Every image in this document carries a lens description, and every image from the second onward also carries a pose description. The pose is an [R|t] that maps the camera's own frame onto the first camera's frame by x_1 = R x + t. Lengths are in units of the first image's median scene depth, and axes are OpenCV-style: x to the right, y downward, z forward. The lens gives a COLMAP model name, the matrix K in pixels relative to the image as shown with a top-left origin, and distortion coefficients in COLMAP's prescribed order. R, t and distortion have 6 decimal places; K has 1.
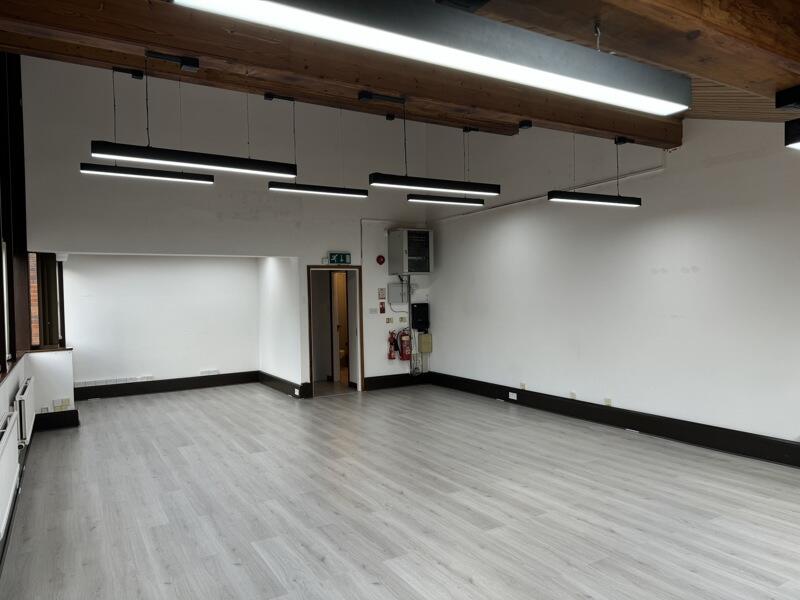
lens RADIAL K [[558.4, 0, 396.9], [0, 558.4, 304.0], [0, 0, 1]] dist [0.104355, -0.130309]
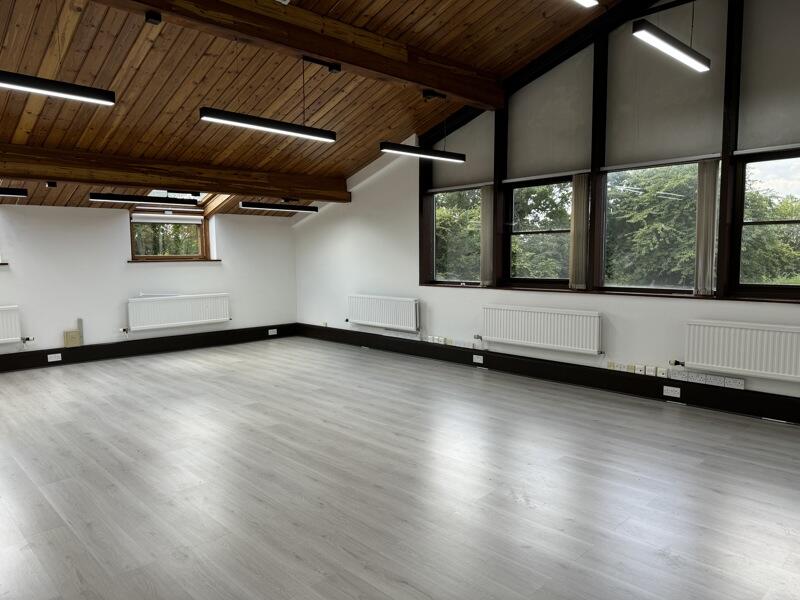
lens RADIAL K [[558.4, 0, 396.9], [0, 558.4, 304.0], [0, 0, 1]] dist [0.104355, -0.130309]
pose [[-0.971525, 0.052906, -0.230955, 0.095818], [0.027860, 0.993498, 0.110391, 0.002846], [0.235293, 0.100813, -0.966682, 1.785219]]
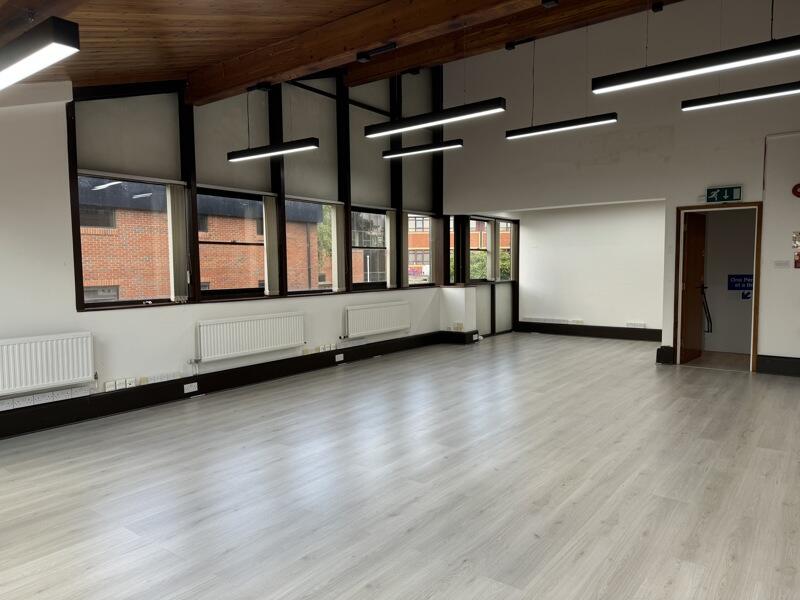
lens RADIAL K [[558.4, 0, 396.9], [0, 558.4, 304.0], [0, 0, 1]] dist [0.104355, -0.130309]
pose [[0.381738, 0.085349, -0.920321, 0.813279], [-0.013142, 0.996128, 0.086928, 0.011124], [0.924177, -0.021089, 0.381382, 0.499943]]
